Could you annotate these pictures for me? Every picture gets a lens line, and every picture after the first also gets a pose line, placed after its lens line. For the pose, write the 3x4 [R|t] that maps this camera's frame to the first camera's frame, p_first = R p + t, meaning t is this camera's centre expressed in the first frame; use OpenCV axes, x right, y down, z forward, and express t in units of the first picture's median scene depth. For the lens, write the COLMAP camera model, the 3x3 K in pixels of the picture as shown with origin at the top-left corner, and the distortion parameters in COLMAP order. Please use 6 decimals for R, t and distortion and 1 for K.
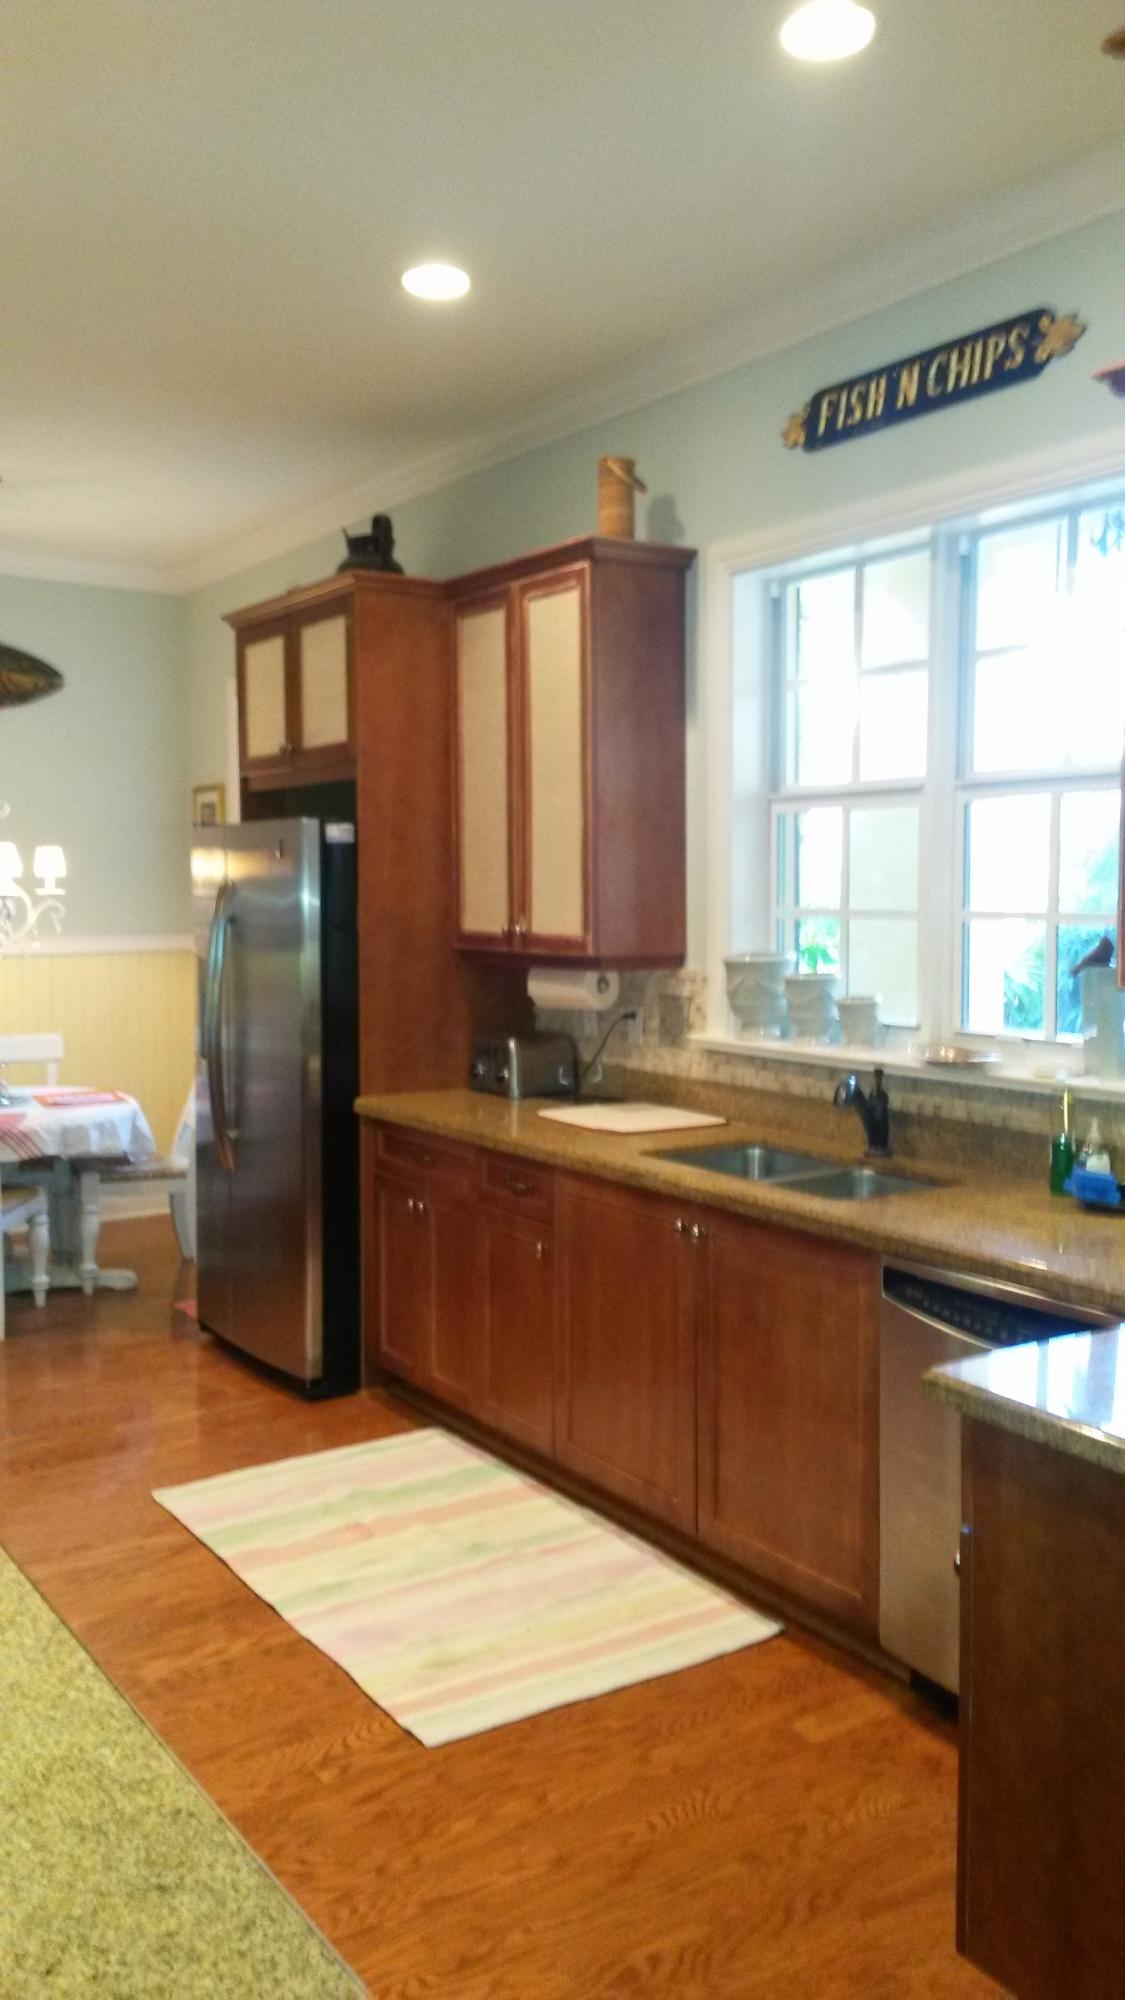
lens RADIAL K [[1602.8, 0, 589.8], [0, 1602.8, 987.2], [0, 0, 1]] dist [0.110492, -0.164438]
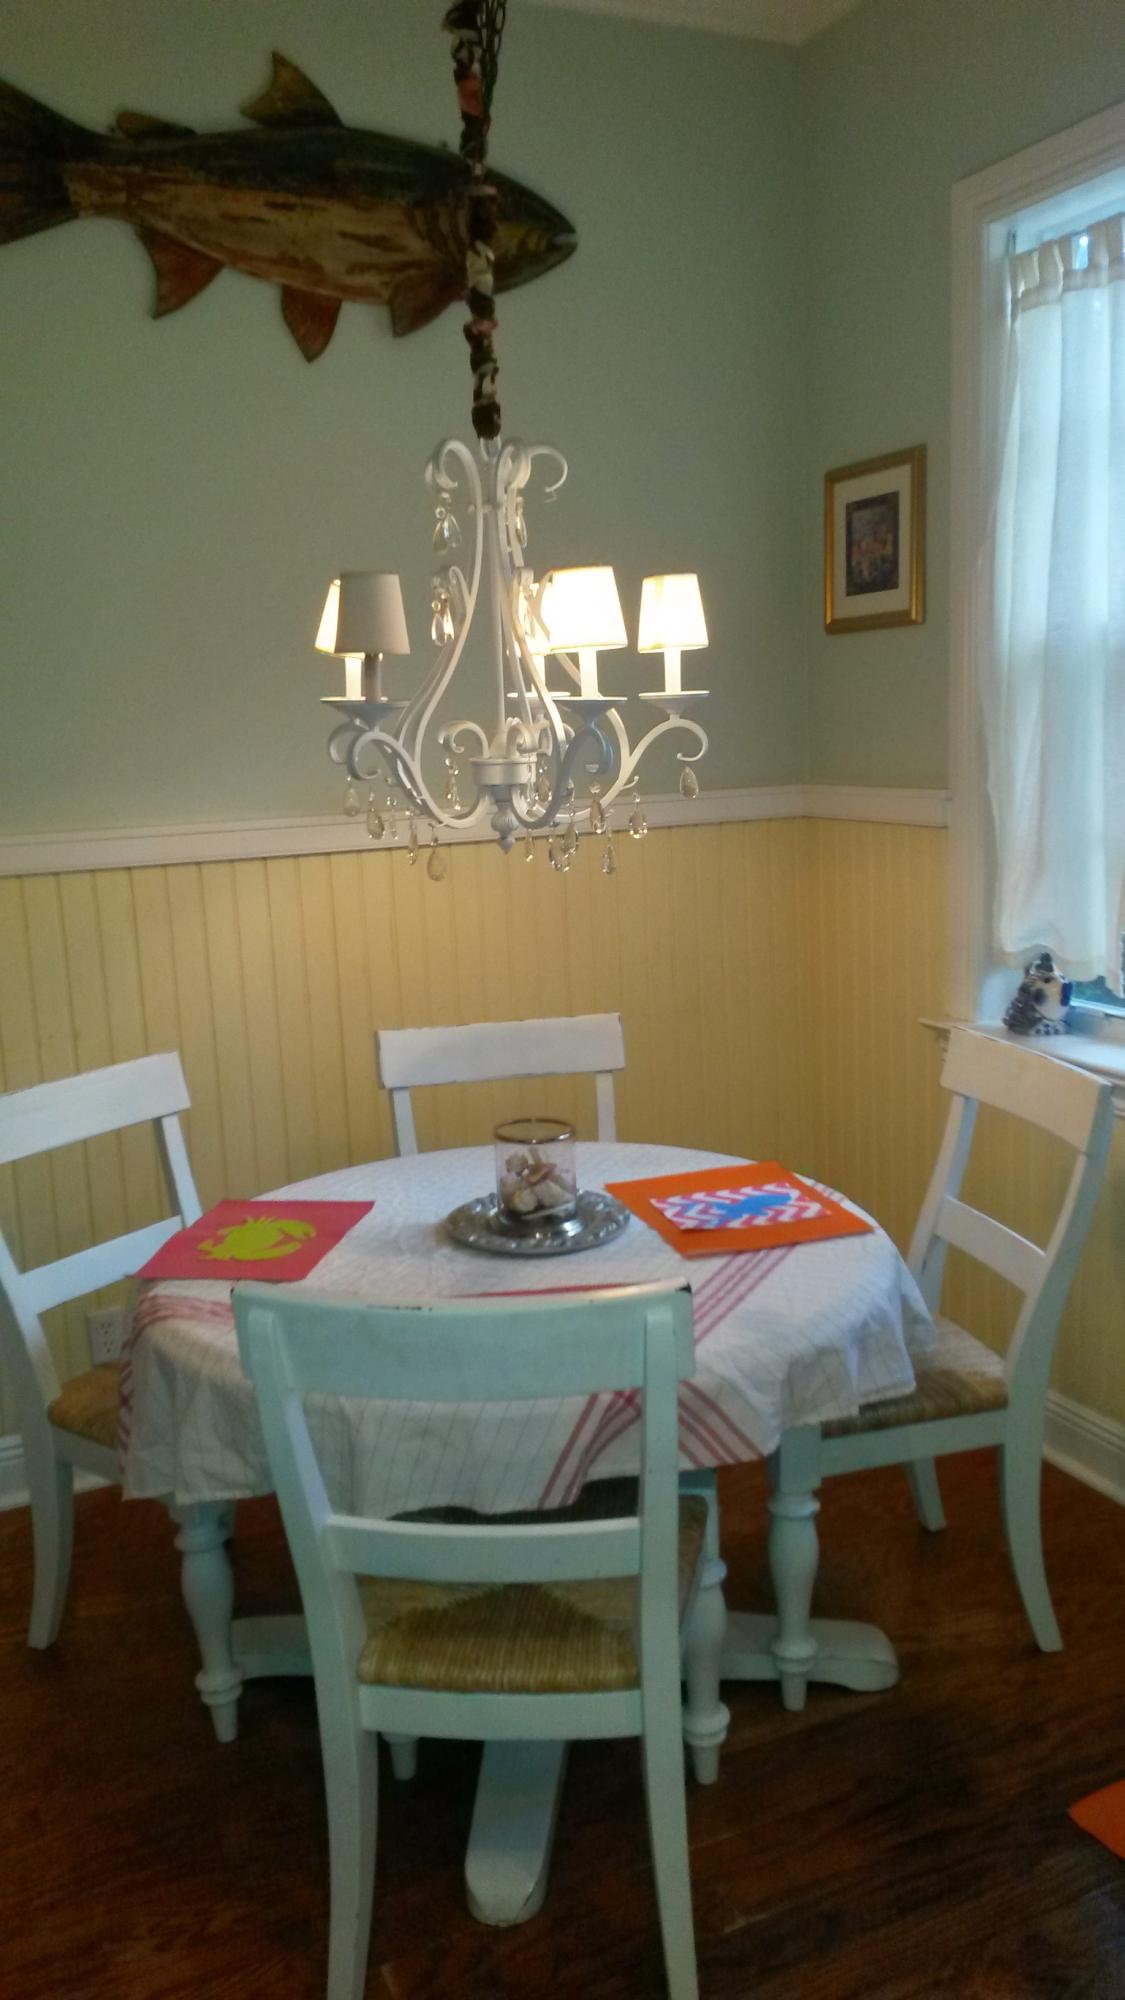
lens RADIAL K [[1602.8, 0, 589.8], [0, 1602.8, 987.2], [0, 0, 1]] dist [0.110492, -0.164438]
pose [[0.986216, -0.009350, -0.165198, -0.290362], [0.027668, 0.993664, 0.108936, -0.032064], [0.163133, -0.112005, 0.980226, 0.615489]]
